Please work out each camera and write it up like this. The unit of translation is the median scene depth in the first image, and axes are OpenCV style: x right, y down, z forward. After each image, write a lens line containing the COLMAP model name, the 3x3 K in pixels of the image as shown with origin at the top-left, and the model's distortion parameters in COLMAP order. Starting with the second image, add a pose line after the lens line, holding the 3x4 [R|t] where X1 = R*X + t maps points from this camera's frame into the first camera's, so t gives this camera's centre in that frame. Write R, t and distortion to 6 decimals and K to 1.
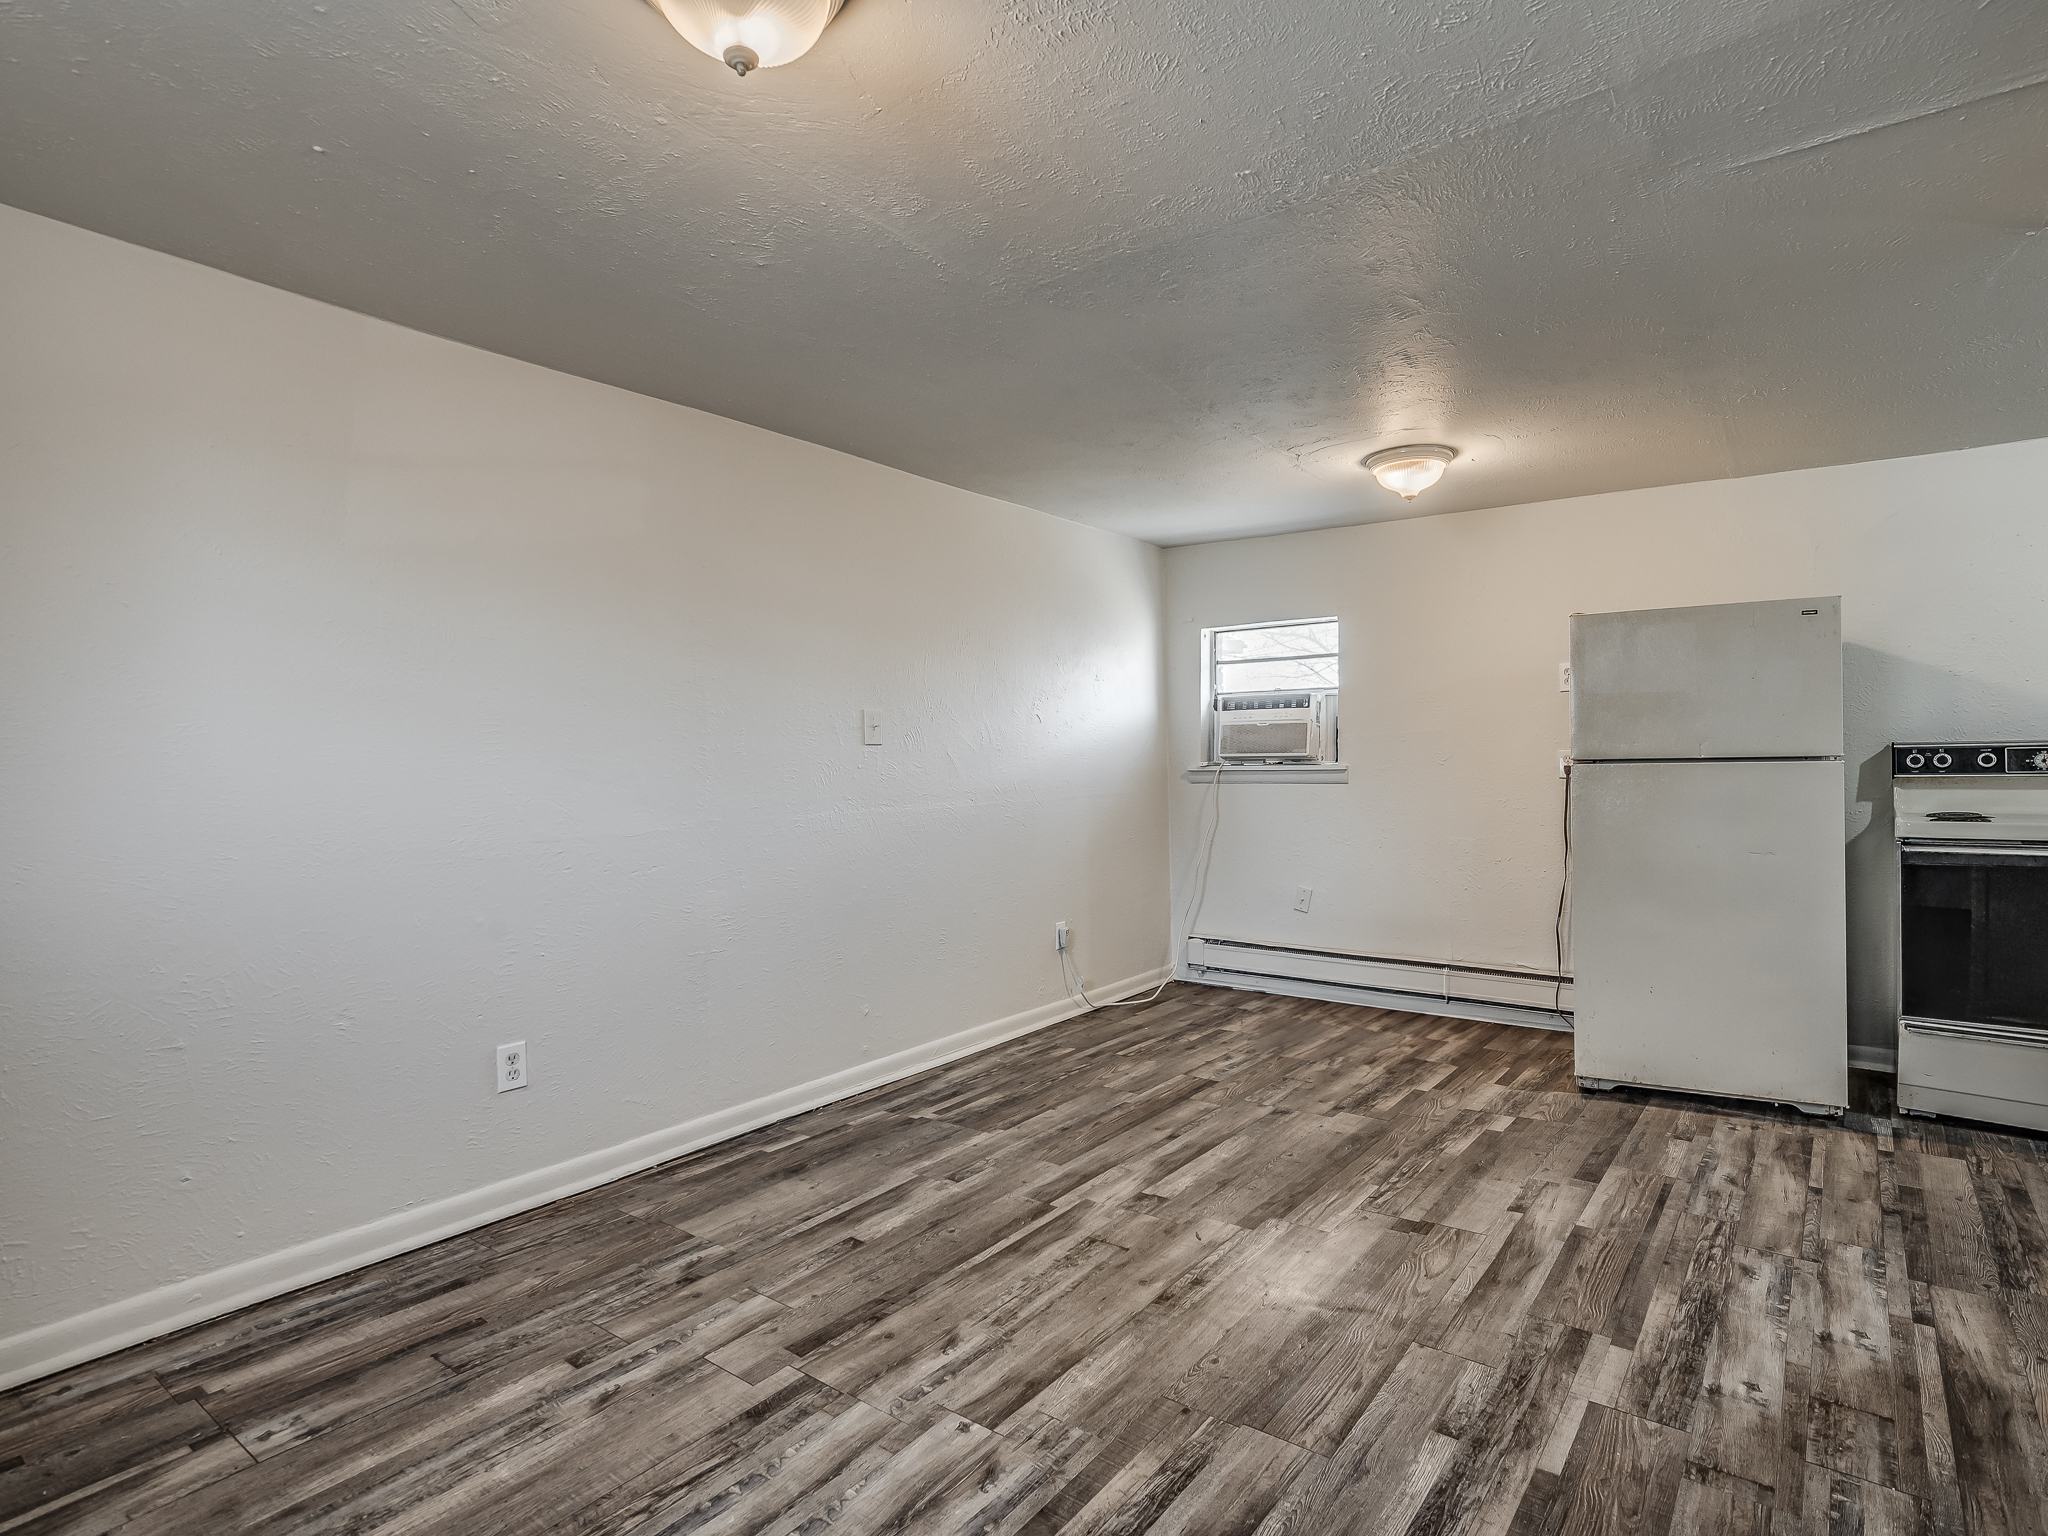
lens RADIAL K [[1086.0, 0, 1050.8], [0, 1086.0, 770.2], [0, 0, 1]] dist [-0.004122, -0.002021]
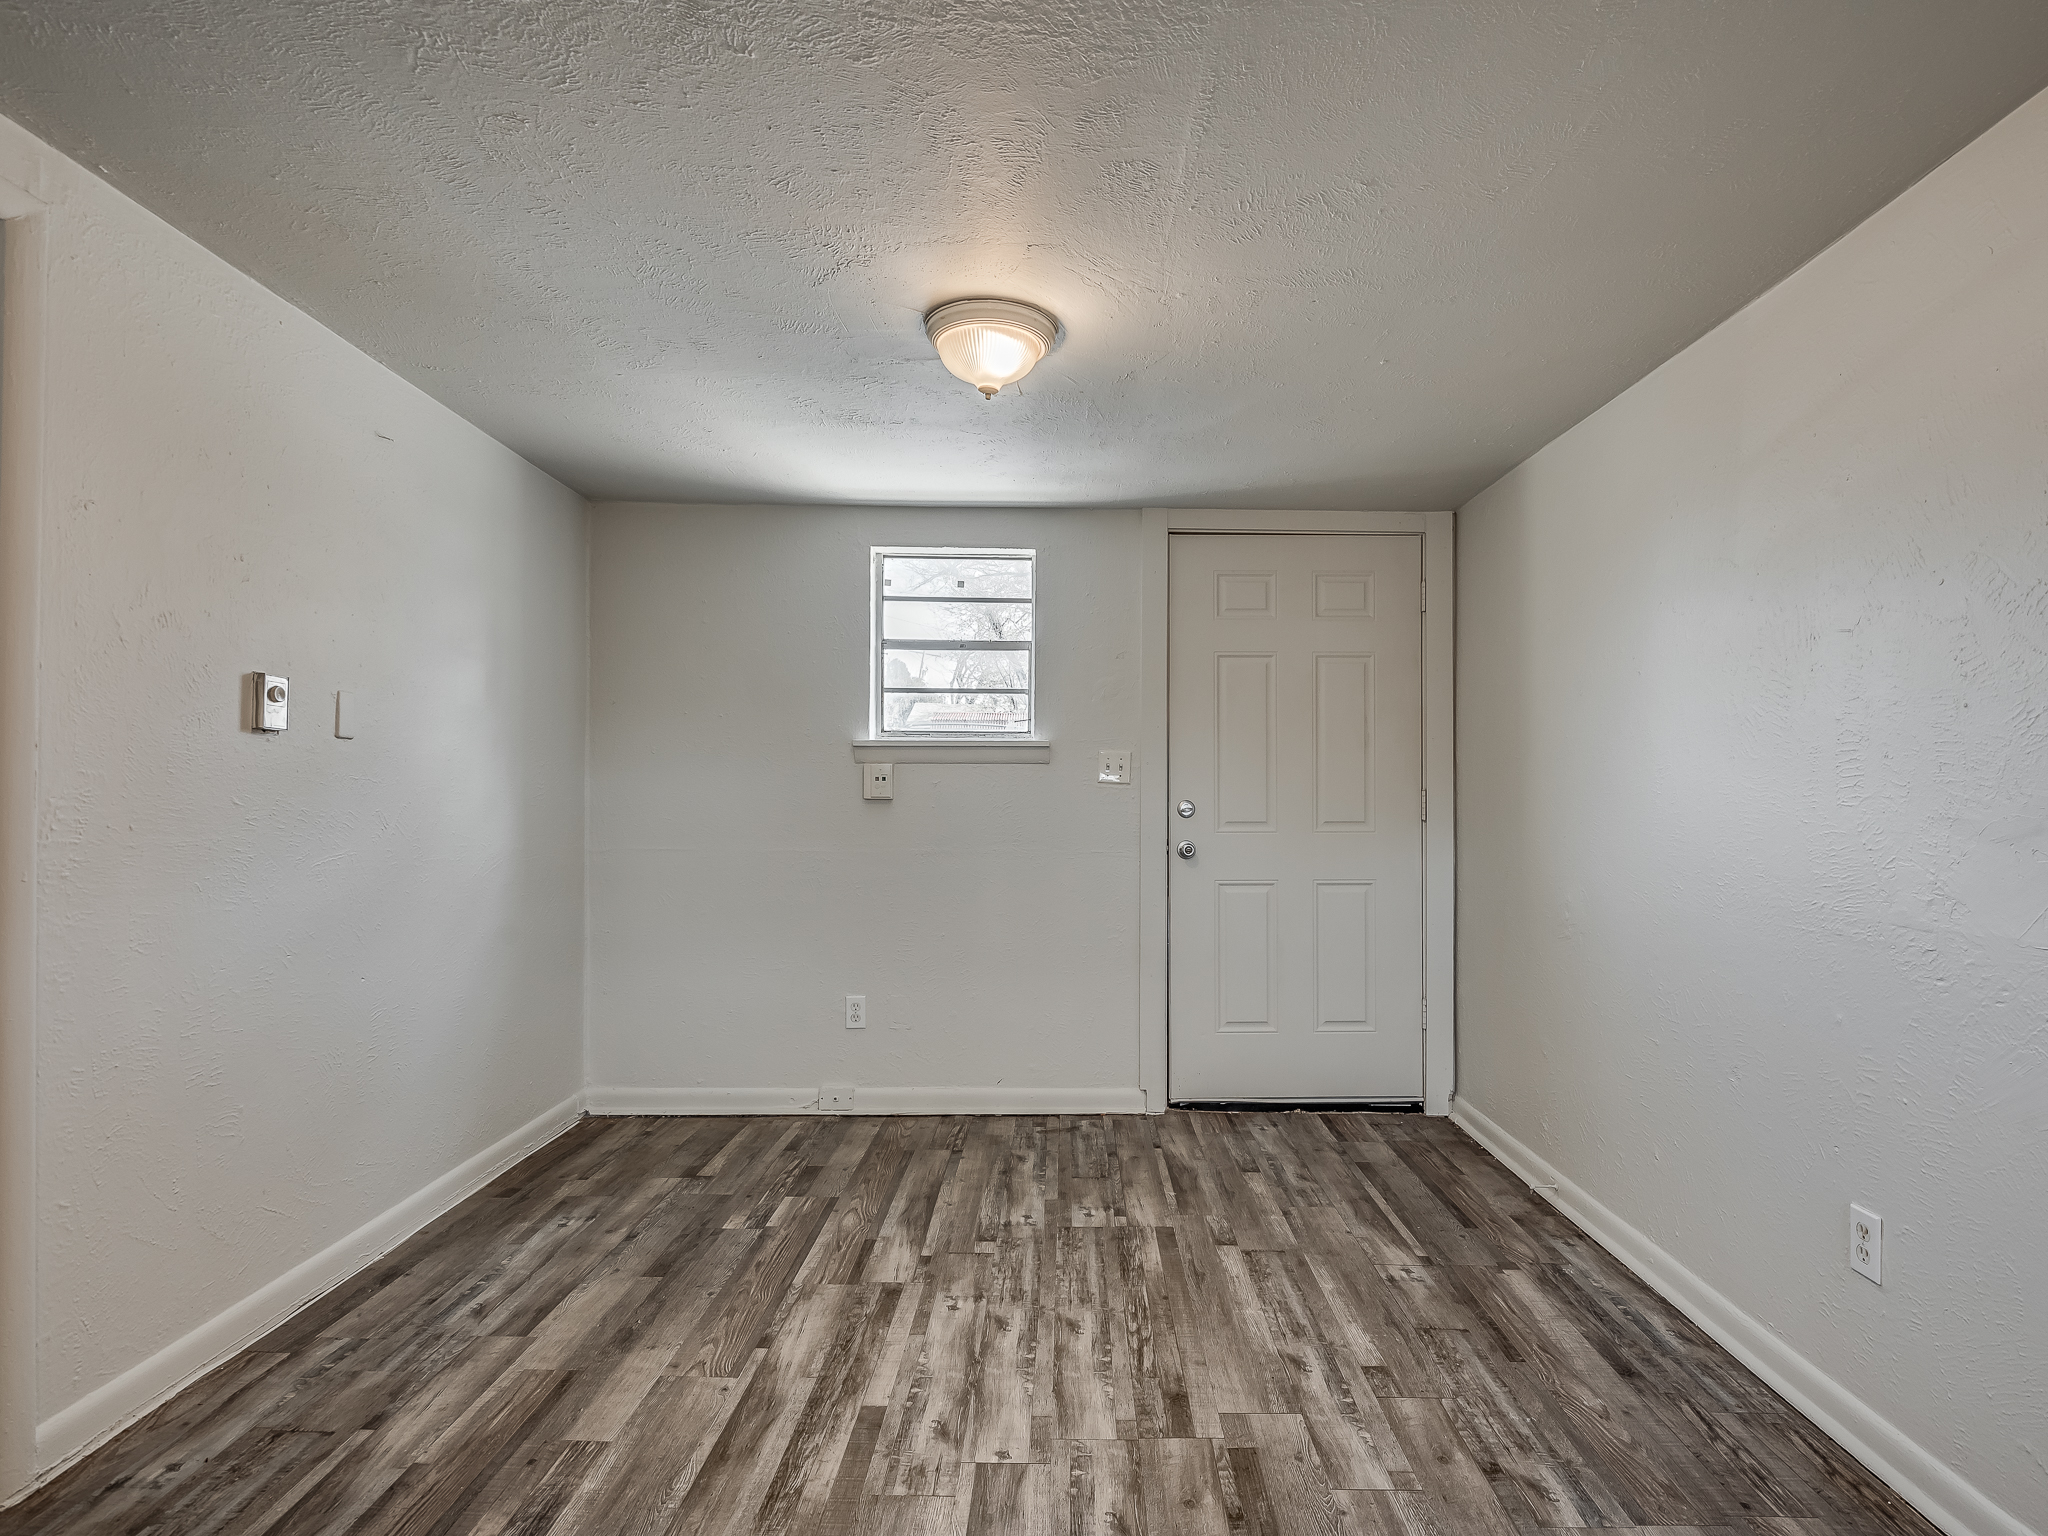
lens RADIAL K [[1086.0, 0, 1050.8], [0, 1086.0, 770.2], [0, 0, 1]] dist [-0.004122, -0.002021]
pose [[-0.815192, -0.009153, -0.579118, 0.363754], [-0.002777, 0.999925, -0.011895, -0.017343], [0.579184, -0.008089, -0.815157, 1.416945]]
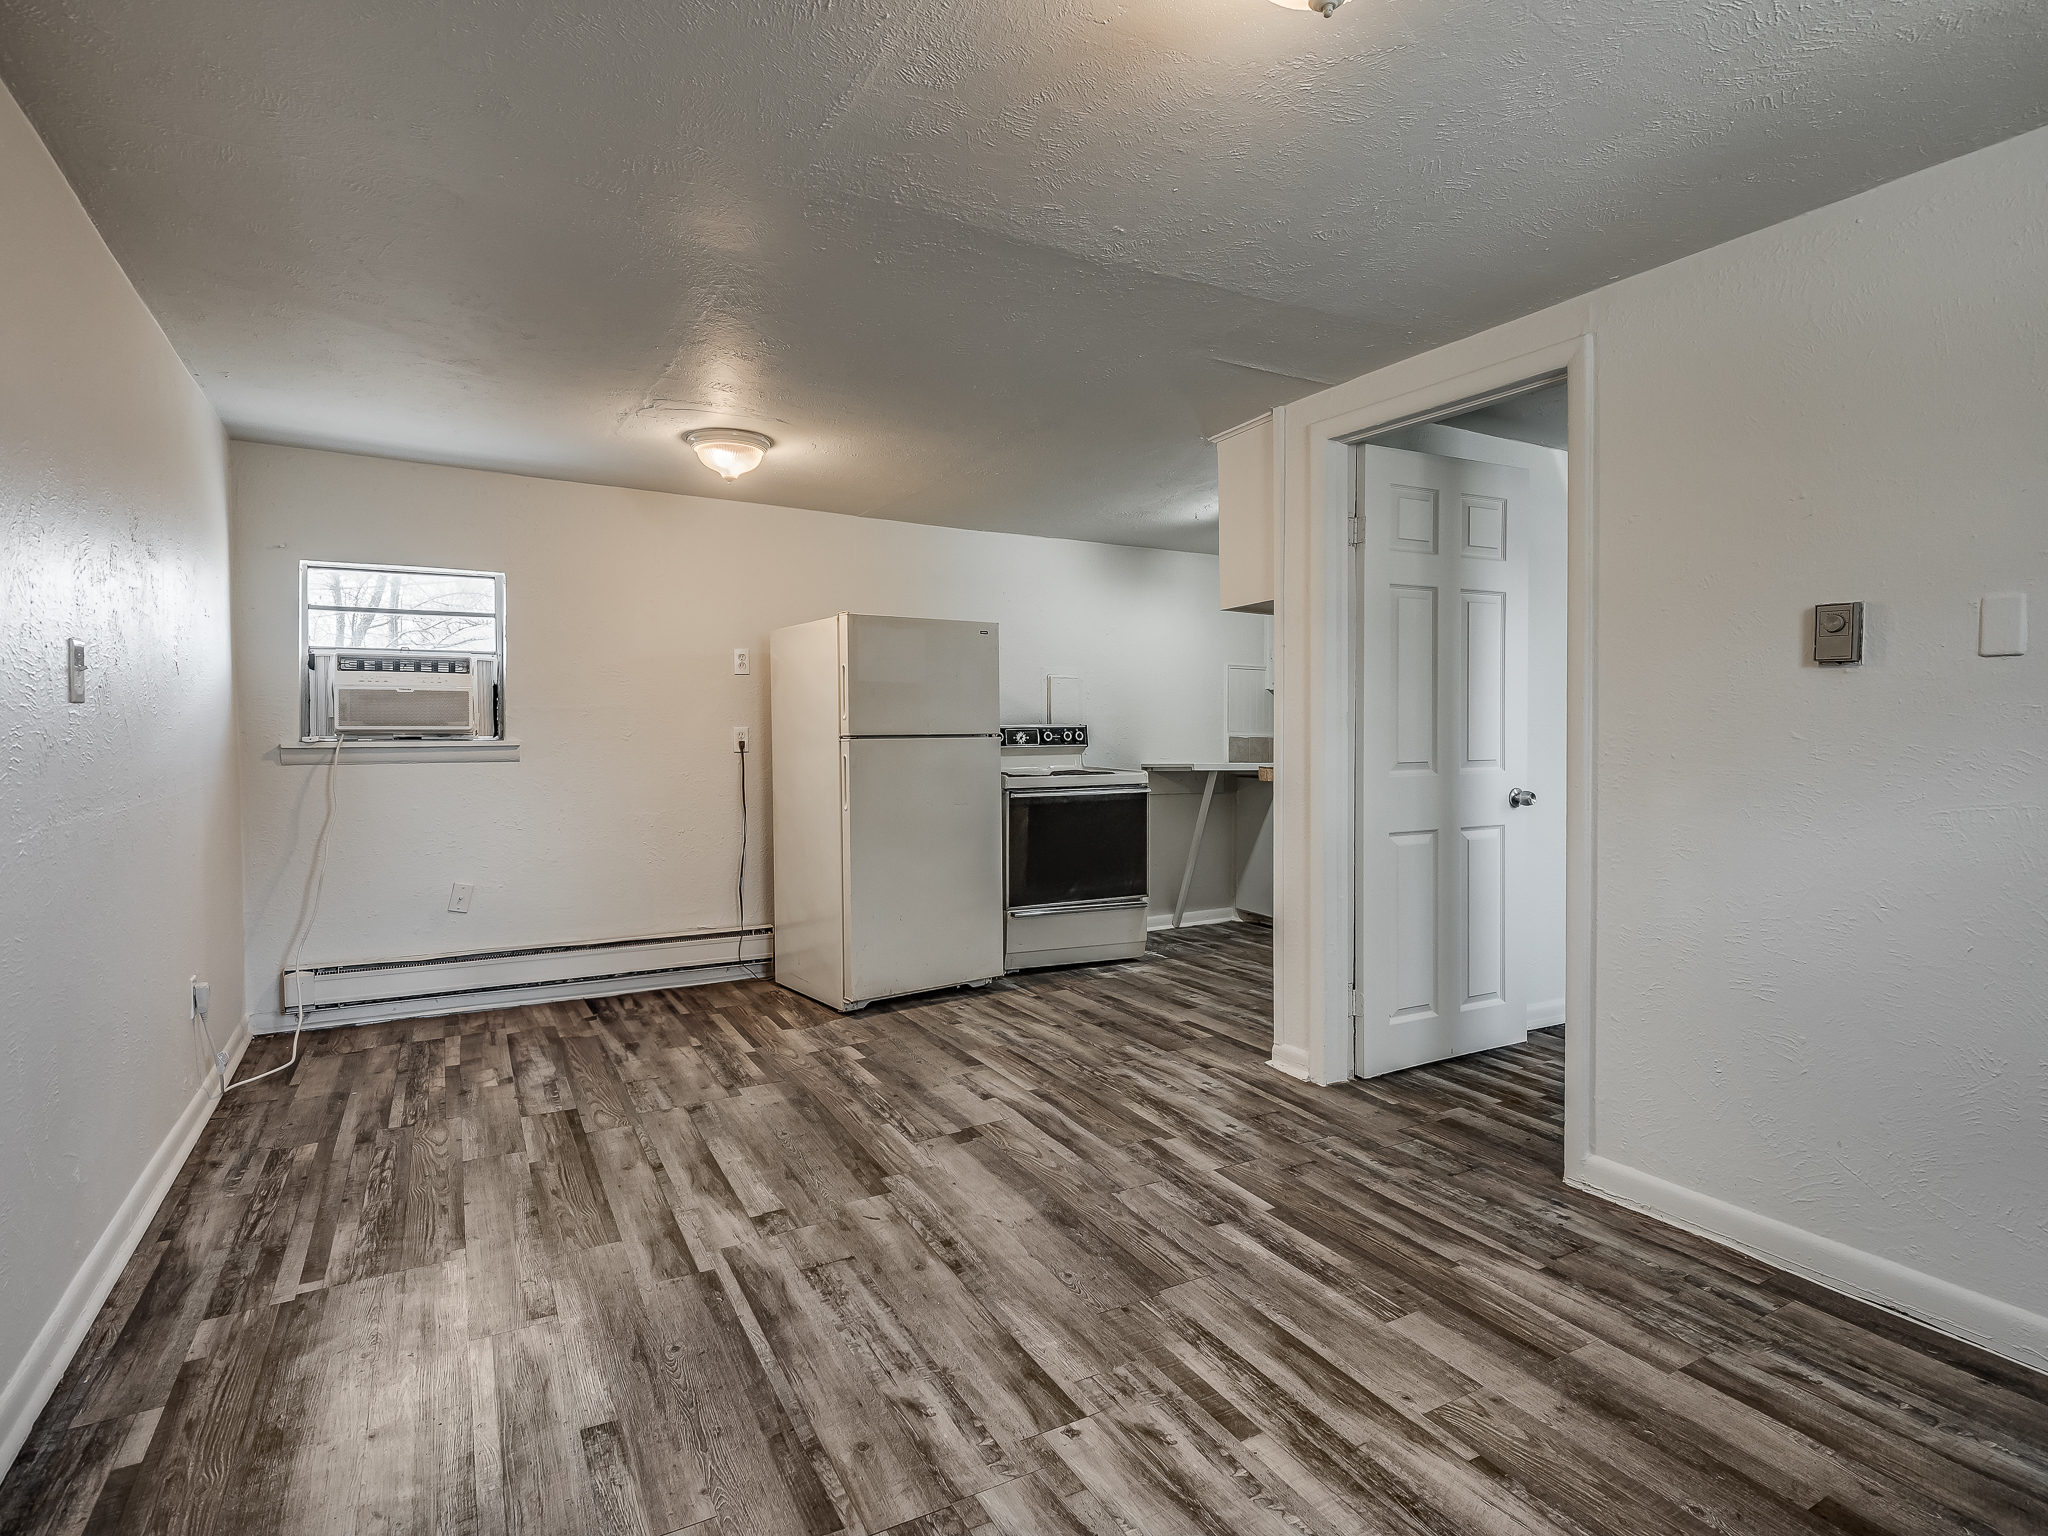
lens RADIAL K [[1061.8, 0, 1052.2], [0, 1061.8, 750.3], [0, 0, 1]] dist [0.028640, -0.027598]
pose [[0.396589, -0.008157, 0.917960, -0.720977], [0.005210, 0.999964, 0.006634, -0.000194], [-0.917981, 0.002152, 0.396618, 0.488820]]
